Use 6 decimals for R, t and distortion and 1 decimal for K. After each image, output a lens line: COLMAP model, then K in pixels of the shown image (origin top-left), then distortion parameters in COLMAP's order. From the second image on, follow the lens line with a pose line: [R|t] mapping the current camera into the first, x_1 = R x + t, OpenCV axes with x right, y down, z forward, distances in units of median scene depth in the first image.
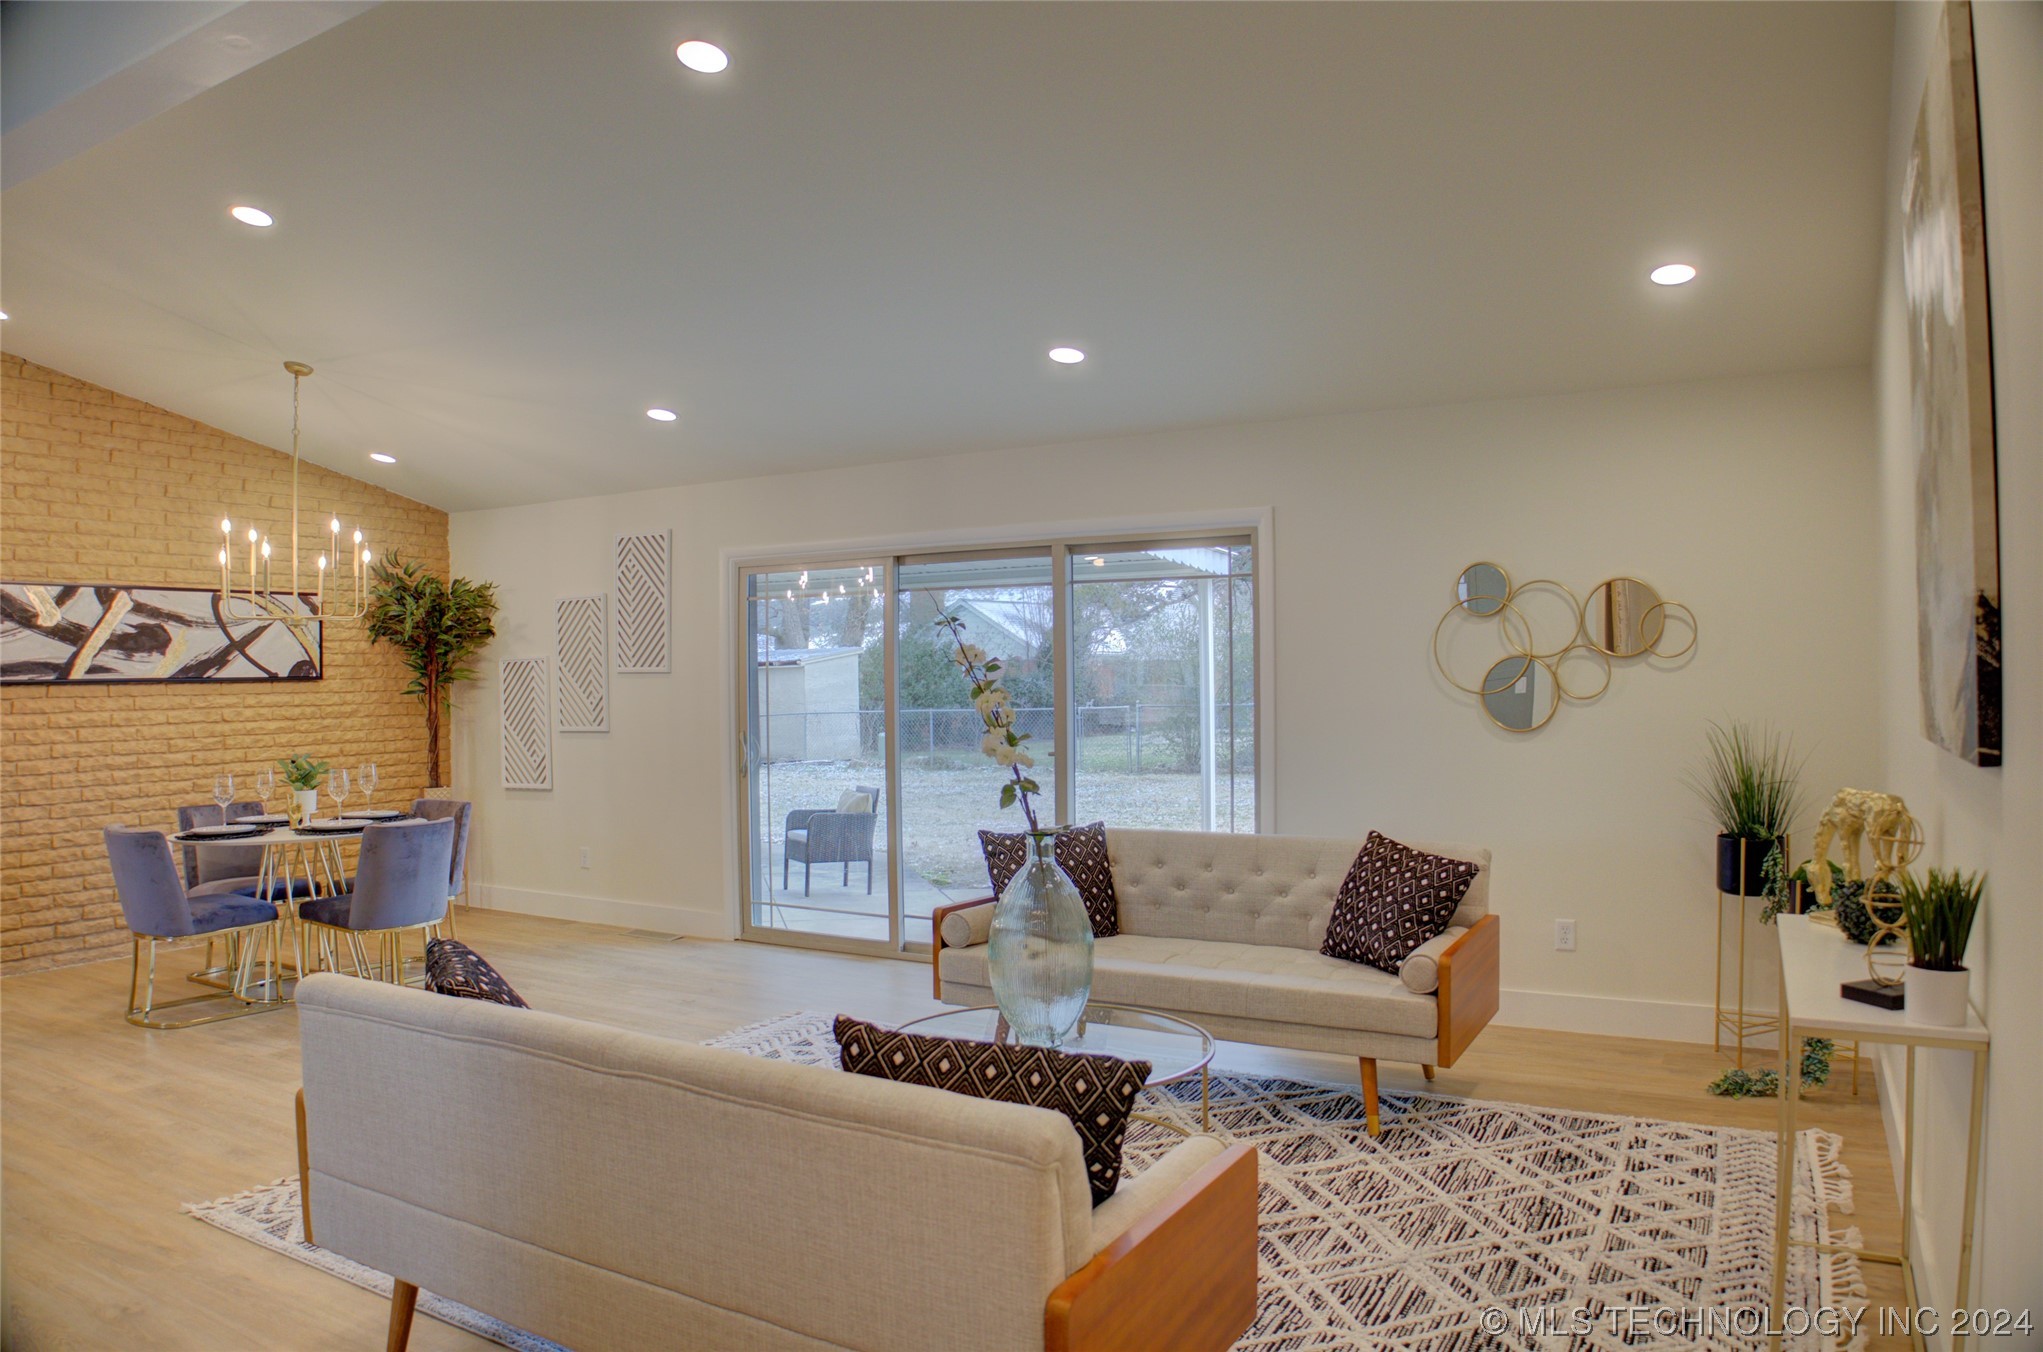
lens RADIAL K [[1394.7, 0, 1015.9], [0, 1394.7, 684.1], [0, 0, 1]] dist [-0.114064, 0.027325]
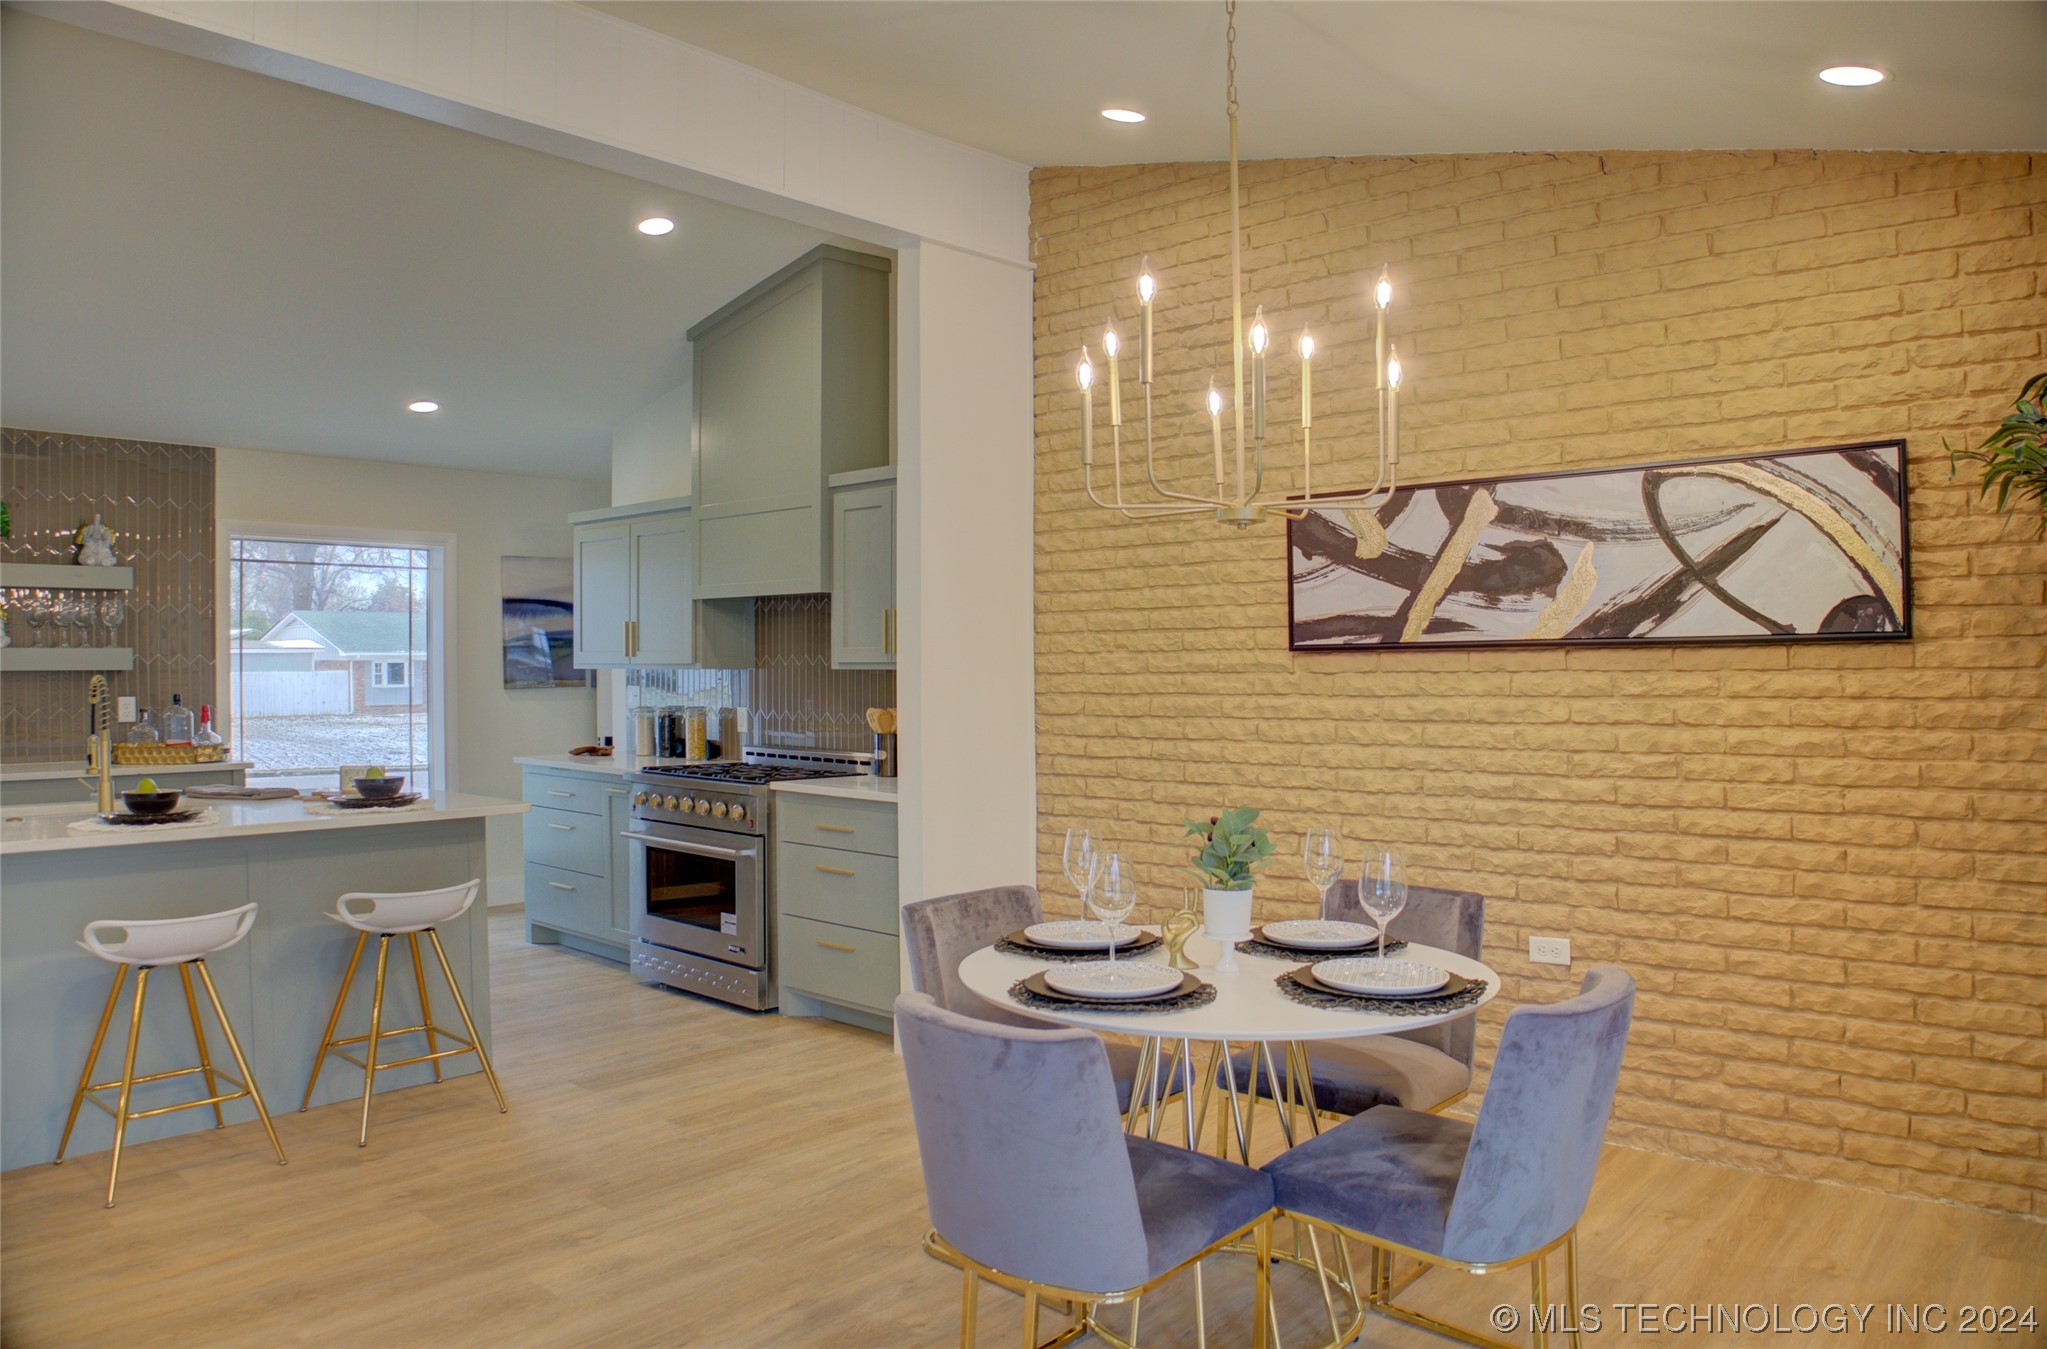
lens RADIAL K [[1397.4, 0, 1017.7], [0, 1397.4, 672.2], [0, 0, 1]] dist [-0.114064, 0.027325]
pose [[-0.186368, 0.013809, -0.982383, -0.046161], [0.002253, 0.999905, 0.013628, 0.000923], [0.982477, 0.000327, -0.186381, 0.892822]]
